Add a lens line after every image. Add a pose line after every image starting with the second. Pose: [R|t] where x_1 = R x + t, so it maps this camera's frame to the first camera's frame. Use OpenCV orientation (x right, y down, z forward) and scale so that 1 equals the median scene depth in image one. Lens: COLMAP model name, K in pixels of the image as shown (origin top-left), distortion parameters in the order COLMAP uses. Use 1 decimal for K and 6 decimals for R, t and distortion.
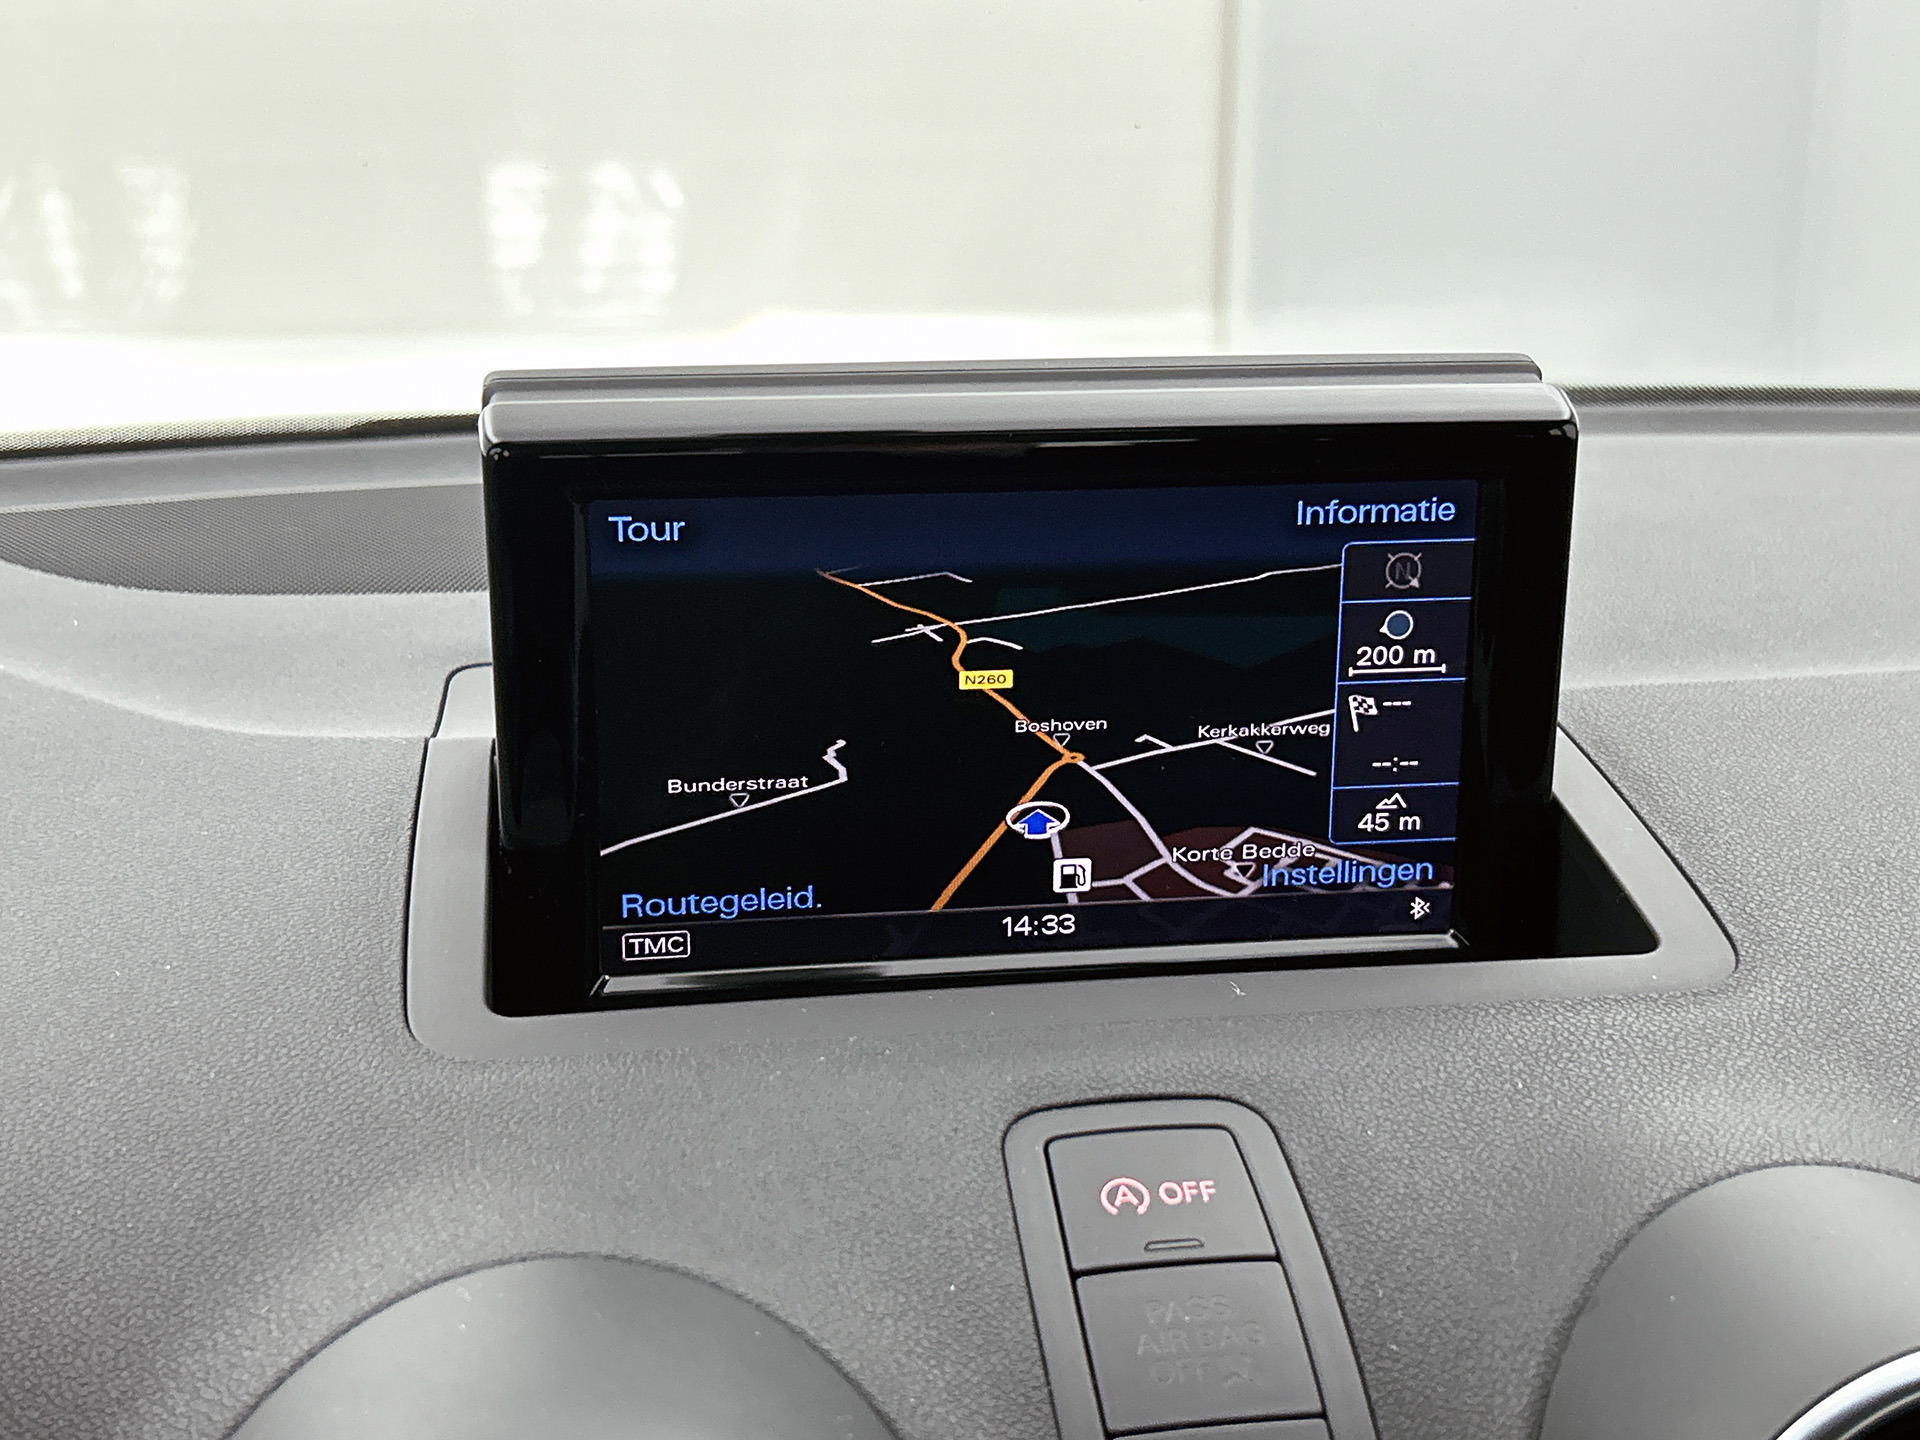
lens RADIAL K [[2358.8, 0, 954.5], [0, 2358.8, 706.9], [0, 0, 1]] dist [0.003729, 0.000000]
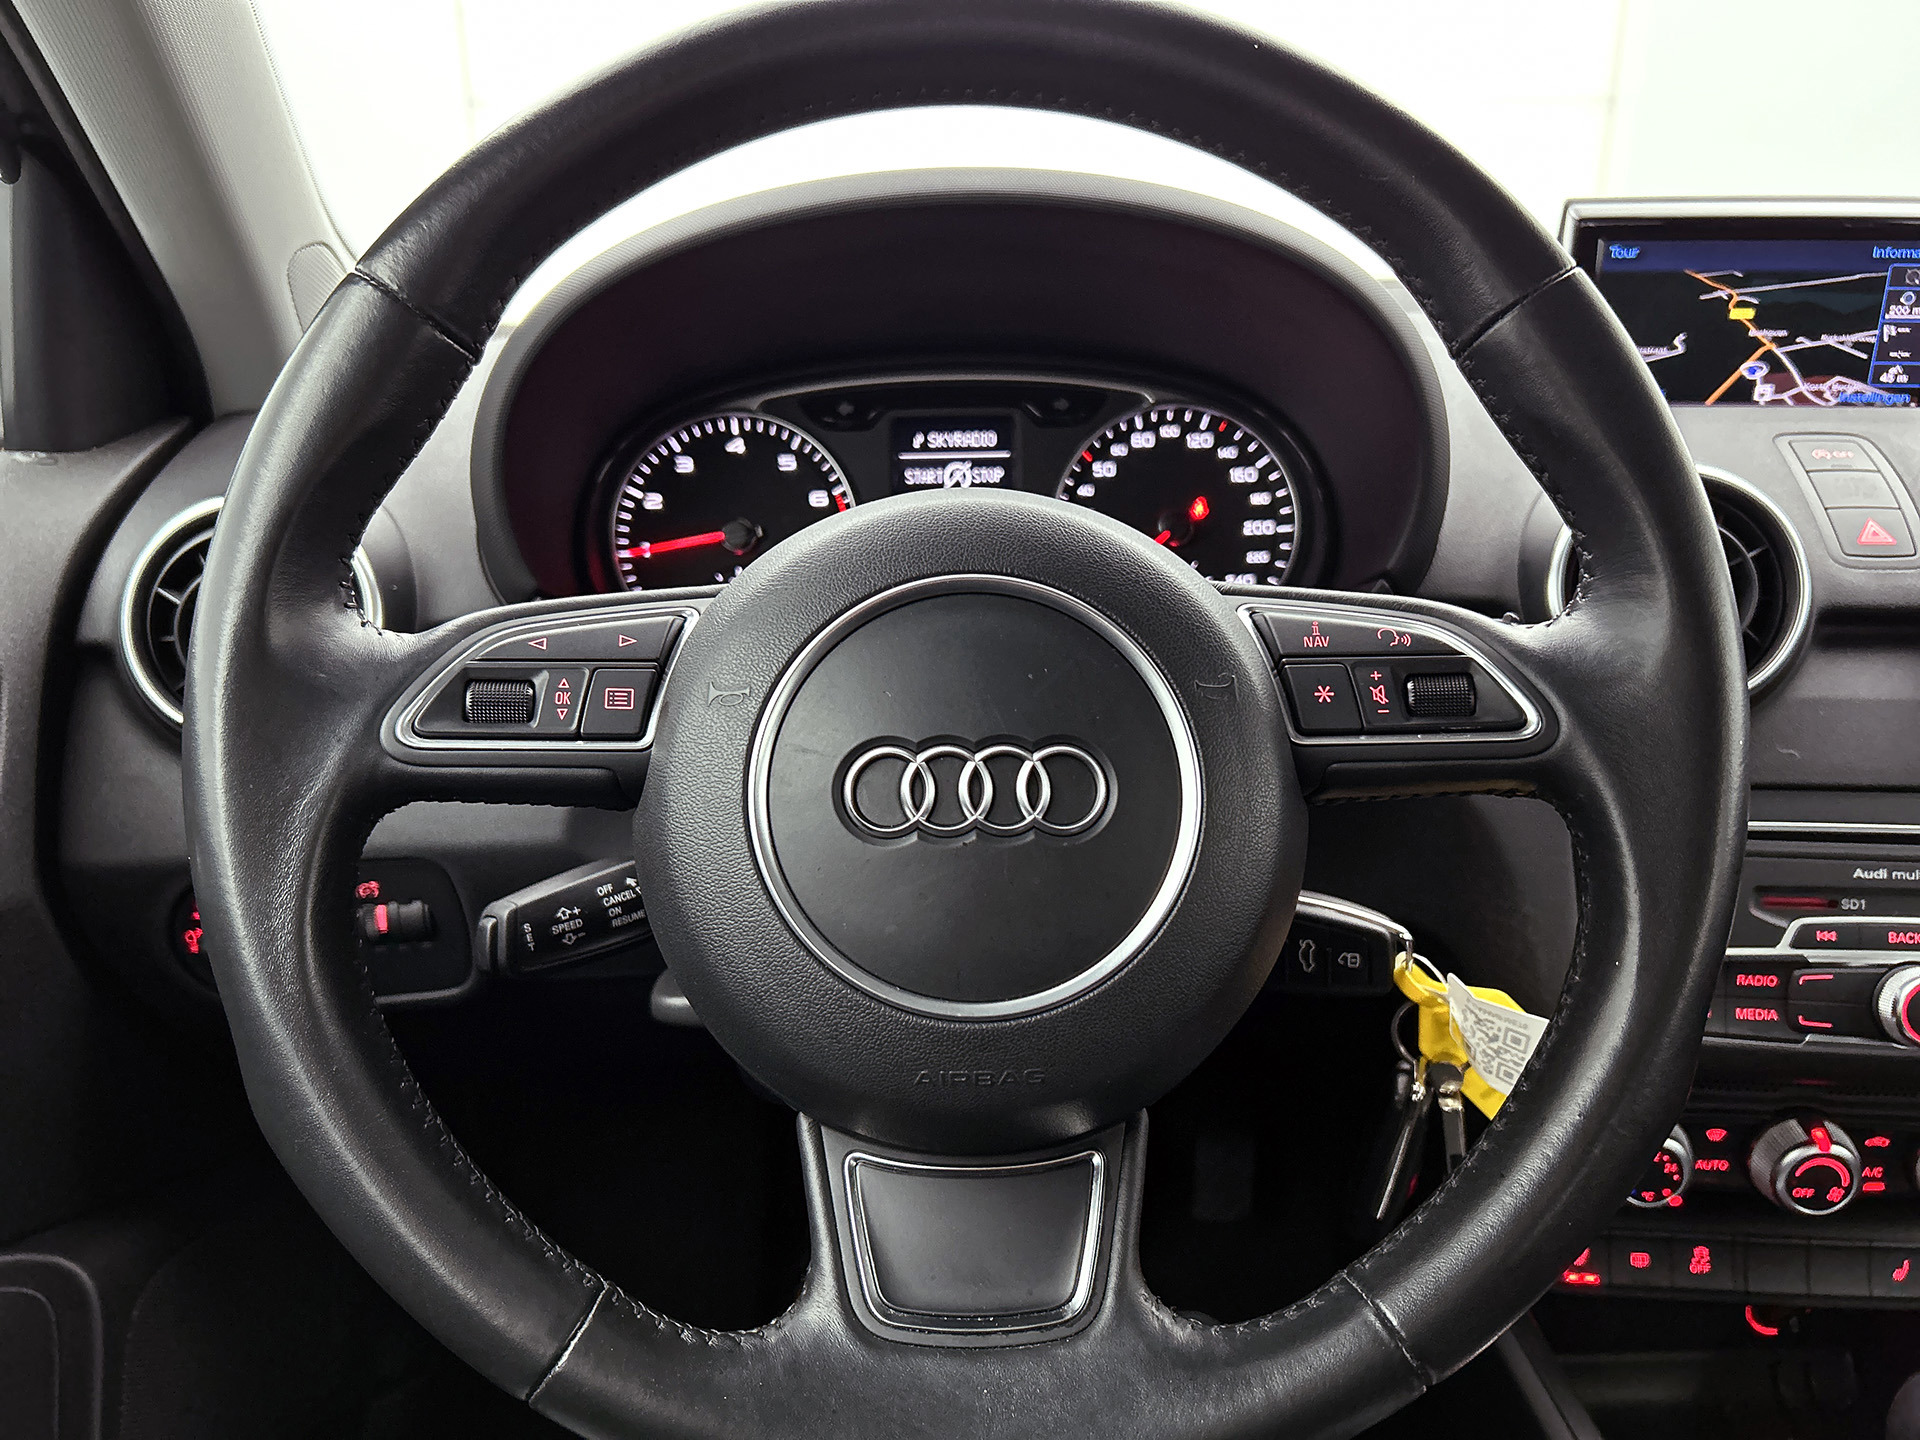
lens RADIAL K [[1430.9, 0, 971.2], [0, 1430.9, 731.2], [0, 0, 1]] dist [0.022948, -0.033557]
pose [[0.968408, 0.071329, -0.238953, -0.440765], [-0.053250, 0.995267, 0.081286, 0.401521], [0.243620, -0.065993, 0.967623, -0.904036]]
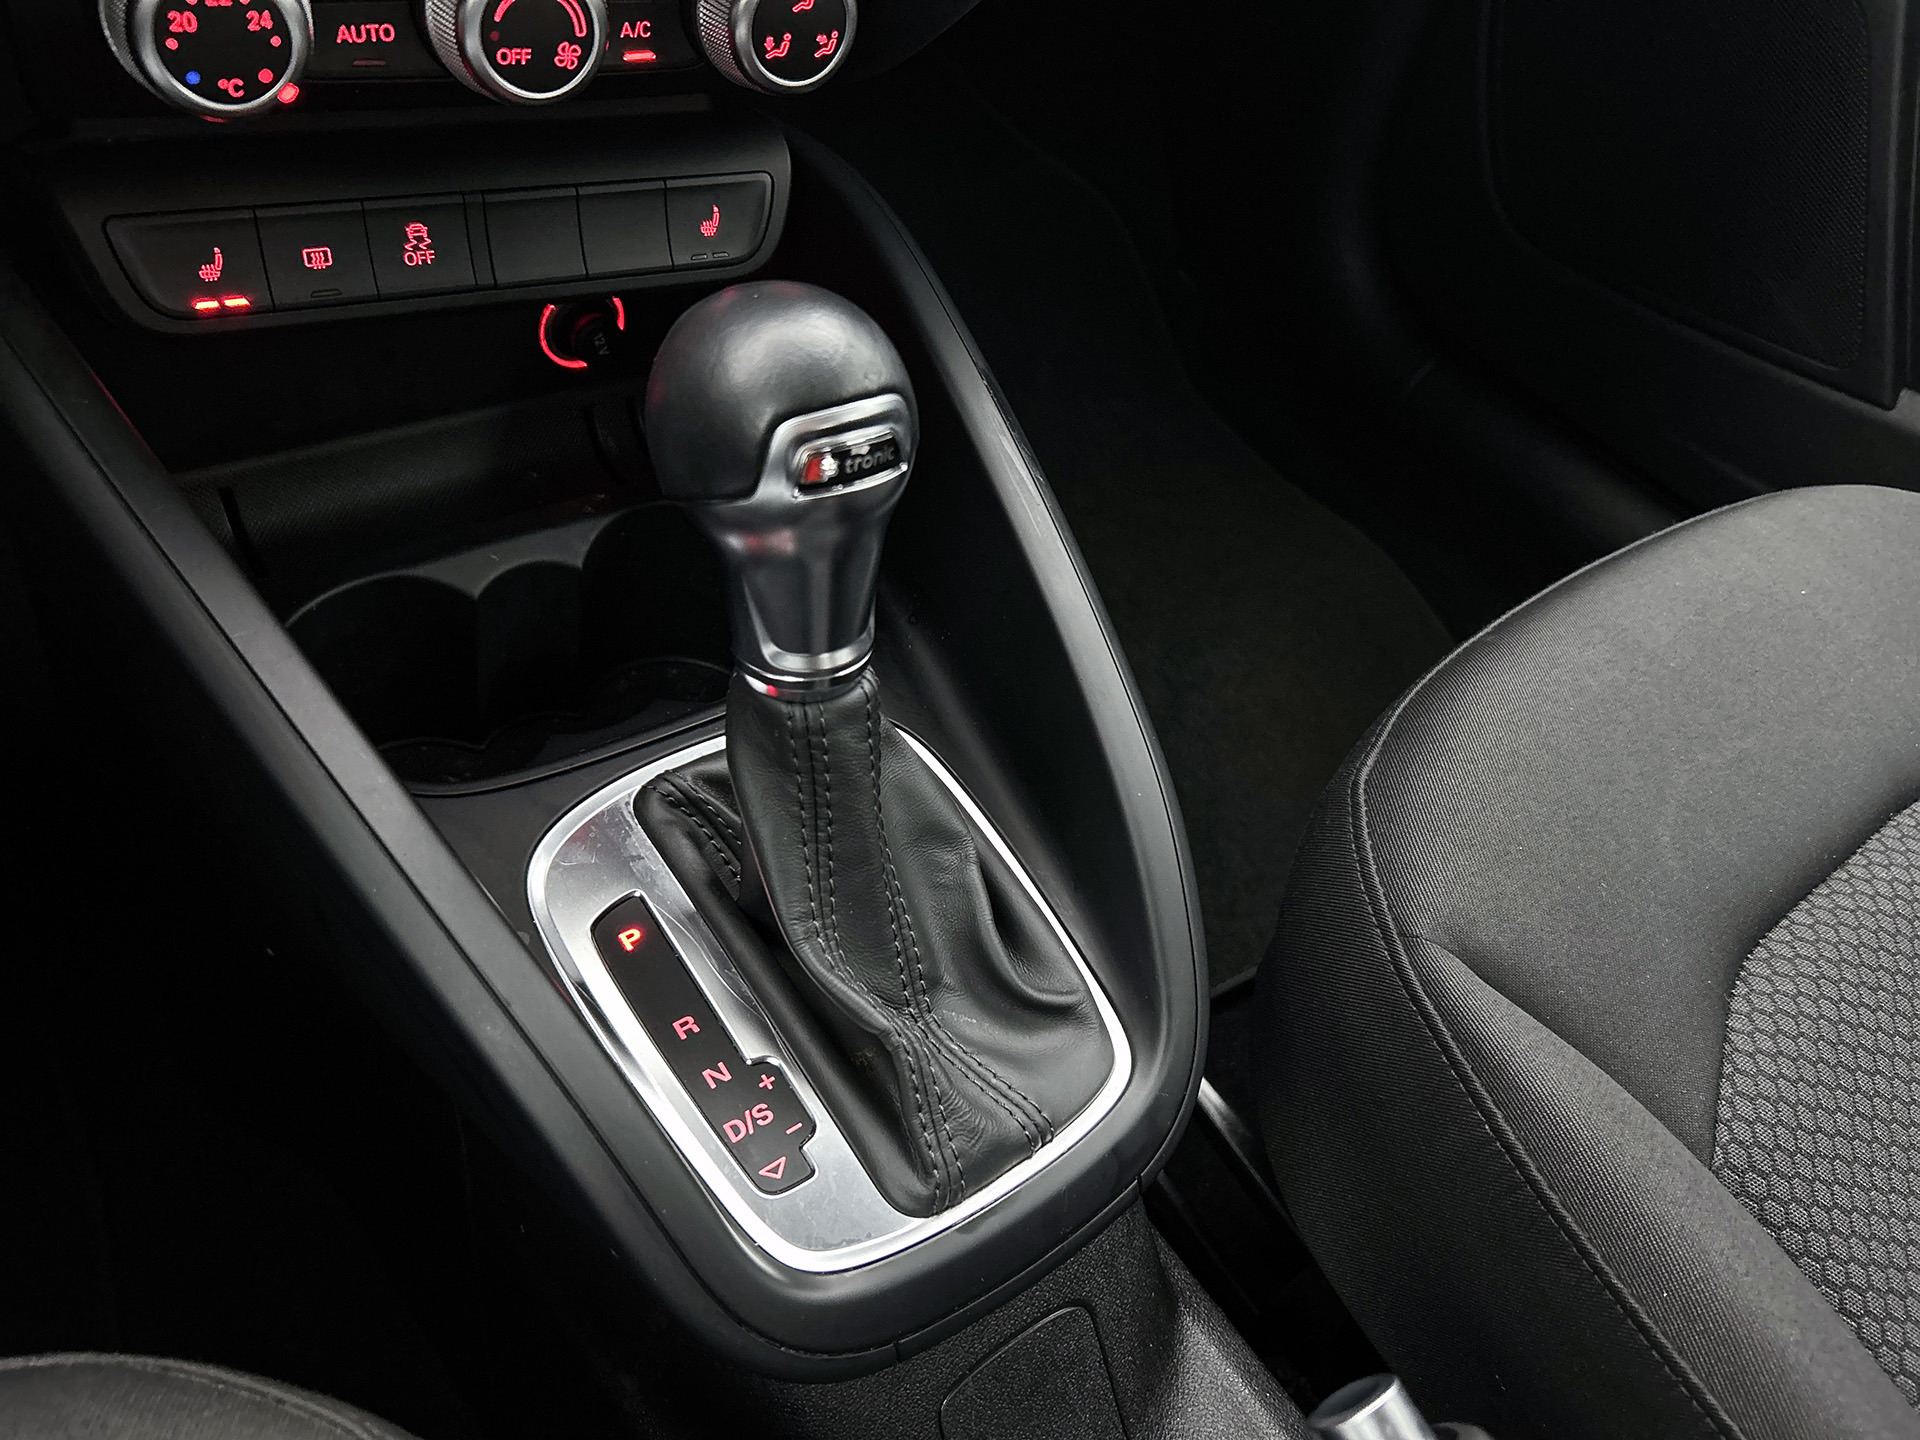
lens RADIAL K [[1430.9, 0, 929.5], [0, 1430.9, 694.6], [0, 0, 1]] dist [0.022948, -0.033557]
pose [[0.917577, -0.121410, 0.378567, -0.054378], [-0.100959, 0.849852, 0.517261, 0.825030], [-0.384526, -0.512846, 0.767547, -0.183739]]
